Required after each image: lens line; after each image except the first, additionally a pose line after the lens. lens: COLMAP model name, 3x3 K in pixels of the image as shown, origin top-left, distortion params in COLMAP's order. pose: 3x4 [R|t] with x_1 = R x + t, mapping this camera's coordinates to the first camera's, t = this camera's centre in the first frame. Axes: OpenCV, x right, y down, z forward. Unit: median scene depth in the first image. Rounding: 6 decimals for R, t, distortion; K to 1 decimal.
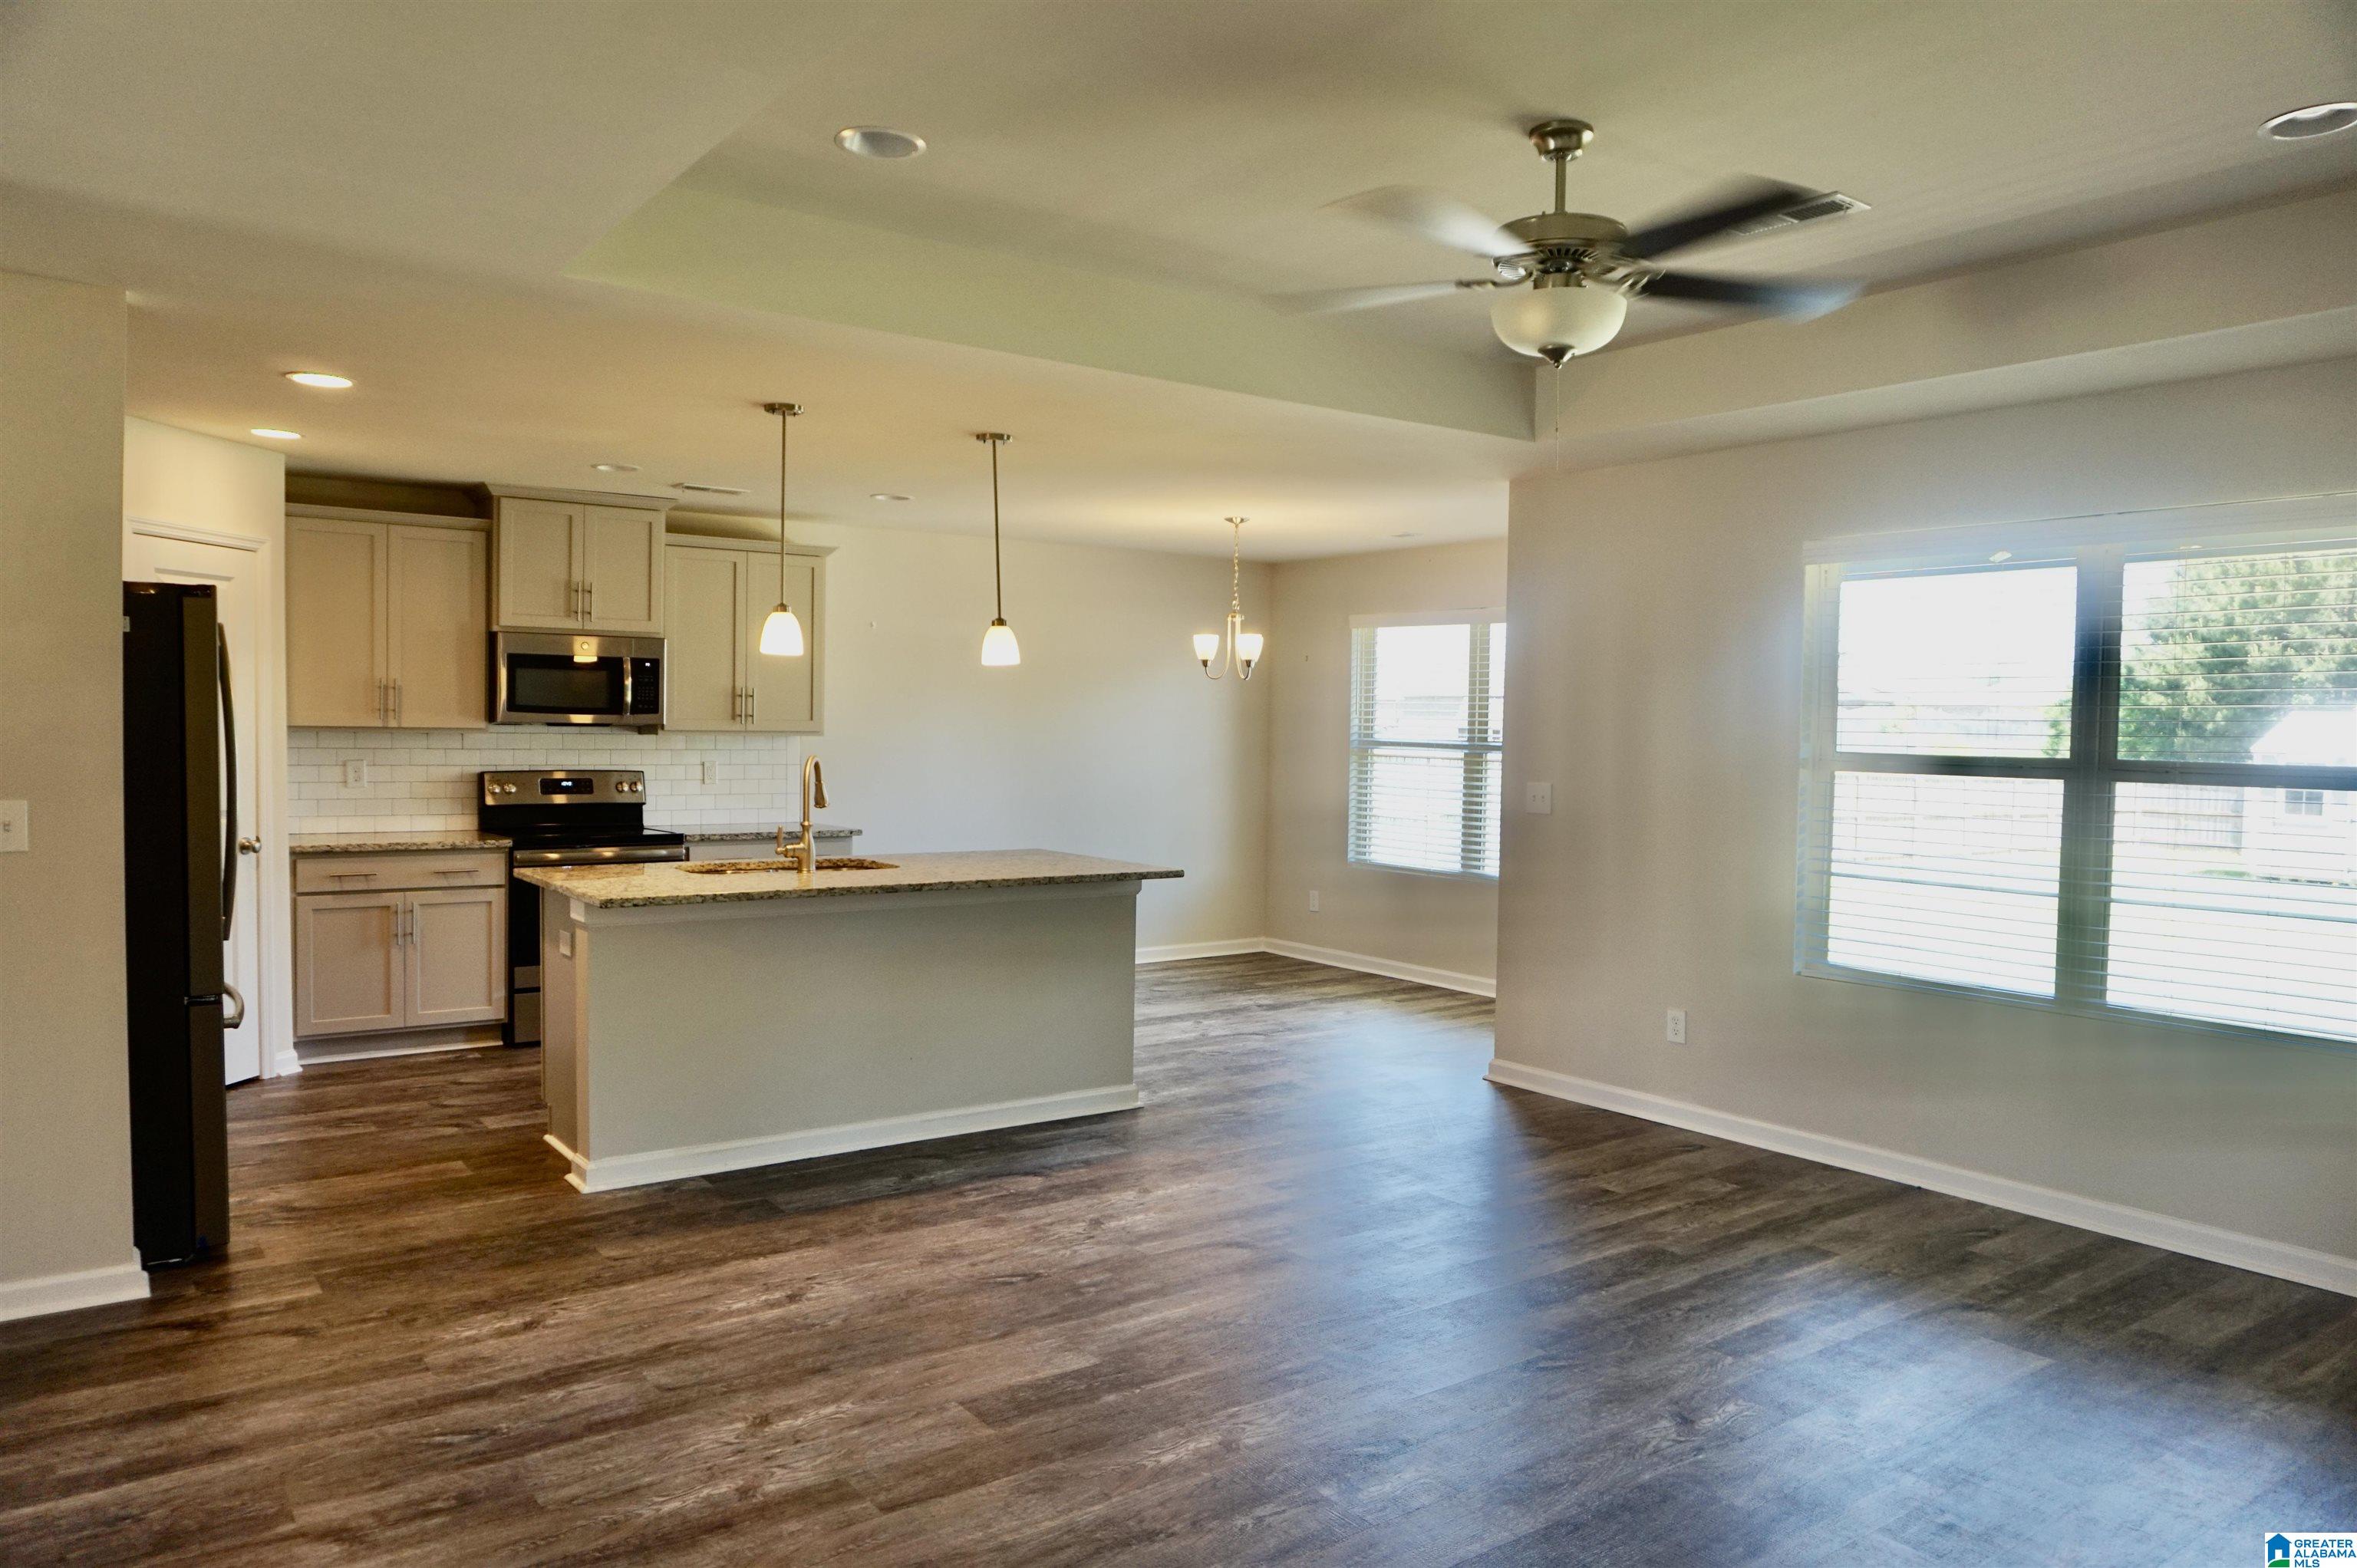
lens RADIAL K [[1589.1, 0, 1179.8], [0, 1589.1, 802.9], [0, 0, 1]] dist [-0.045426, 0.029253]
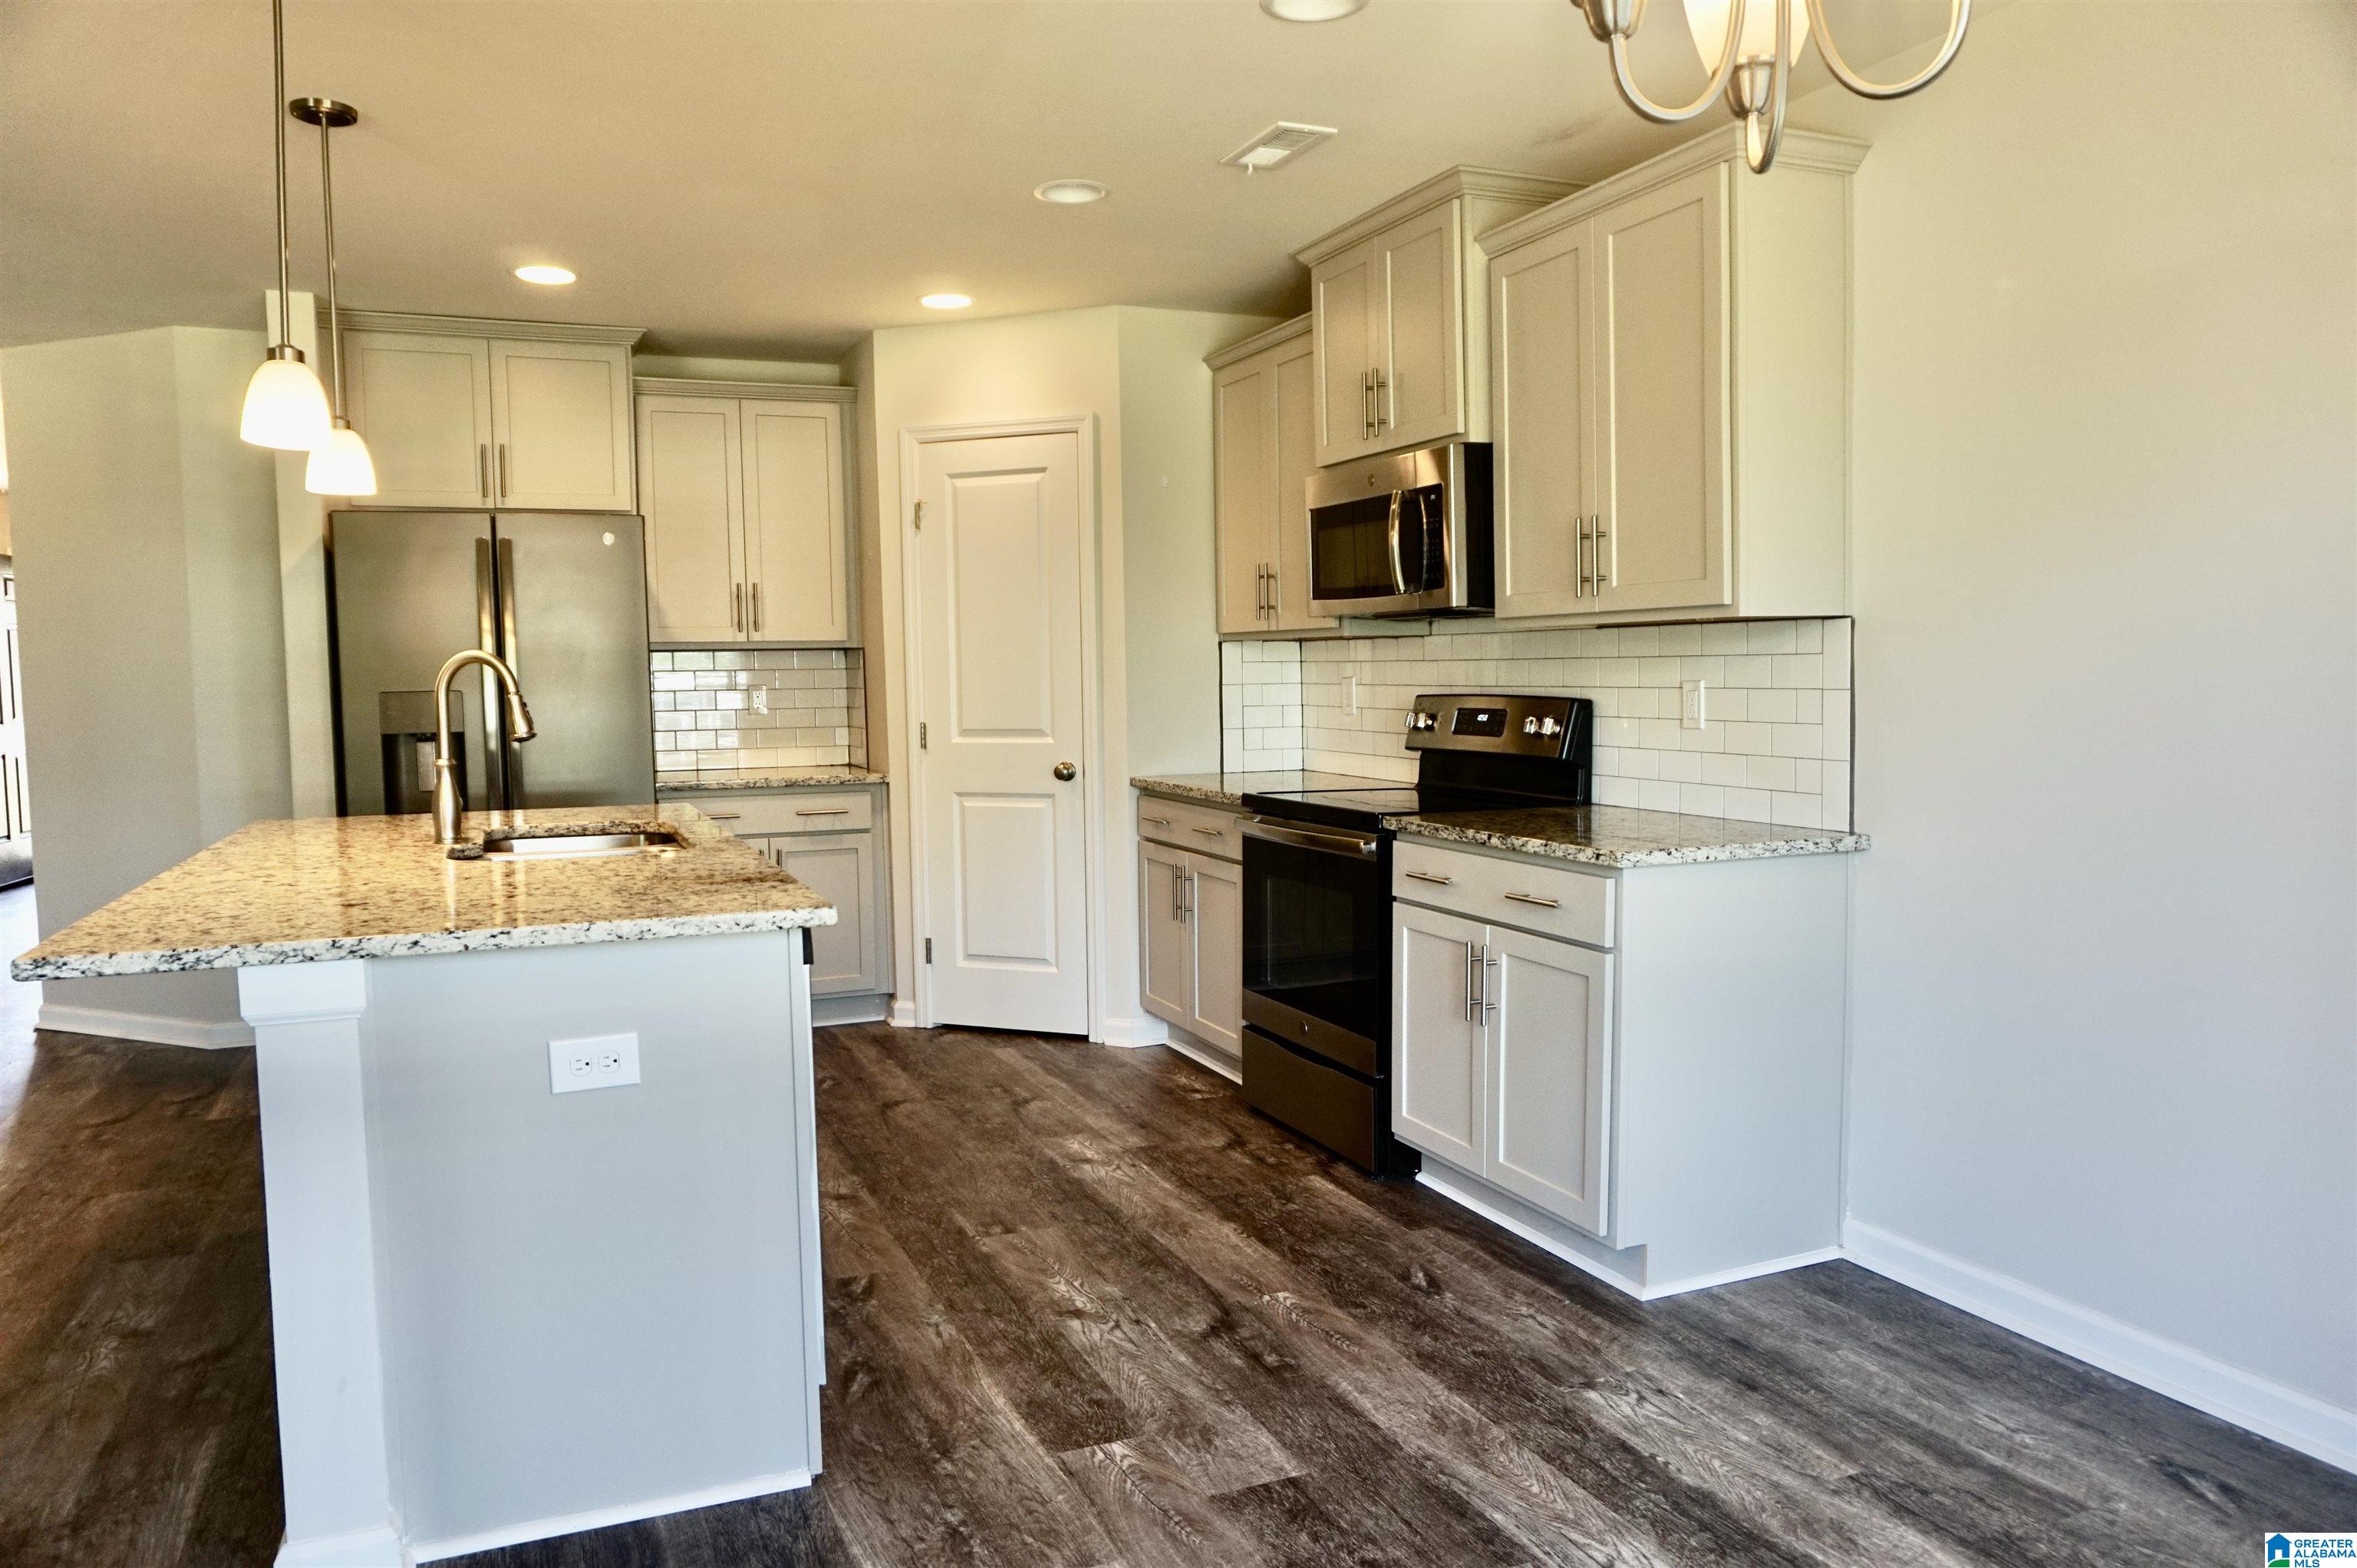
lens RADIAL K [[1589.1, 0, 1173.8], [0, 1589.1, 785.3], [0, 0, 1]] dist [-0.045426, 0.029253]
pose [[-0.229785, 0.055564, -0.971654, 0.345118], [-0.041844, 0.996882, 0.066902, -0.035870], [0.972341, 0.056031, -0.226744, 1.684768]]
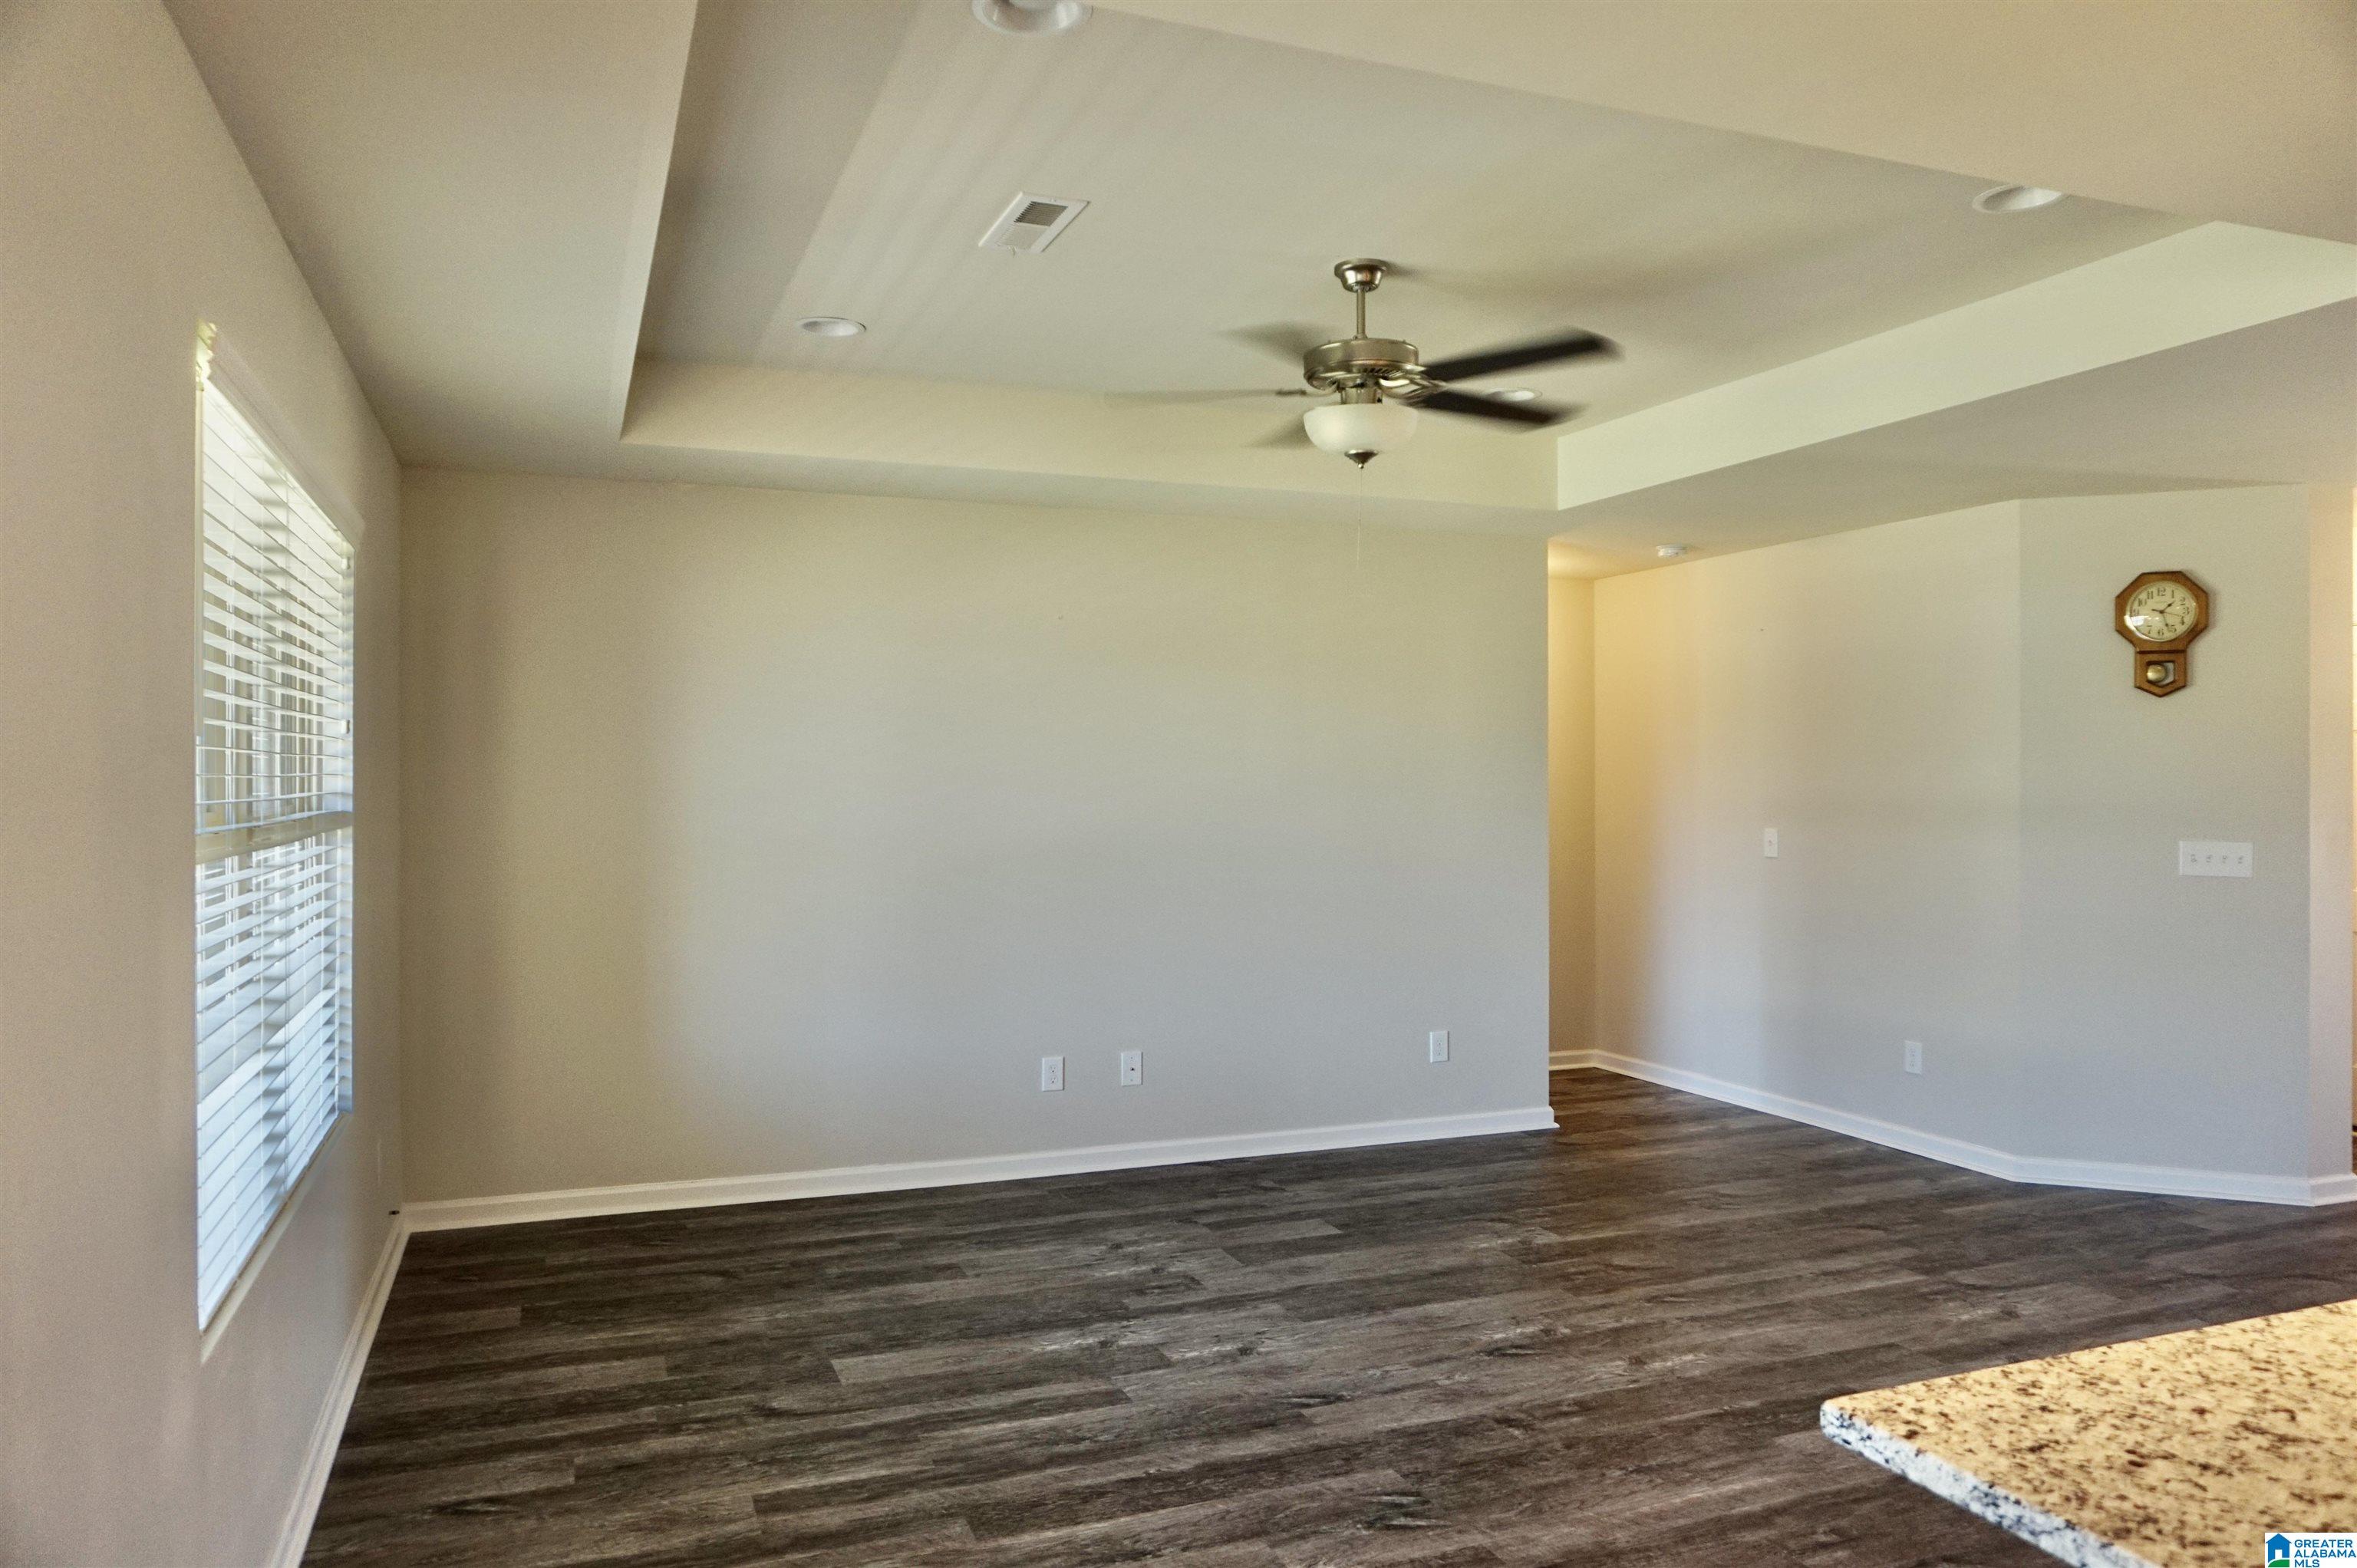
lens RADIAL K [[1589.1, 0, 1169.8], [0, 1589.1, 792.6], [0, 0, 1]] dist [-0.045426, 0.029253]
pose [[-0.963963, -0.014917, 0.265617, 0.044565], [0.001083, 0.998199, 0.059987, -0.078204], [-0.266033, 0.058113, -0.962211, 1.589936]]
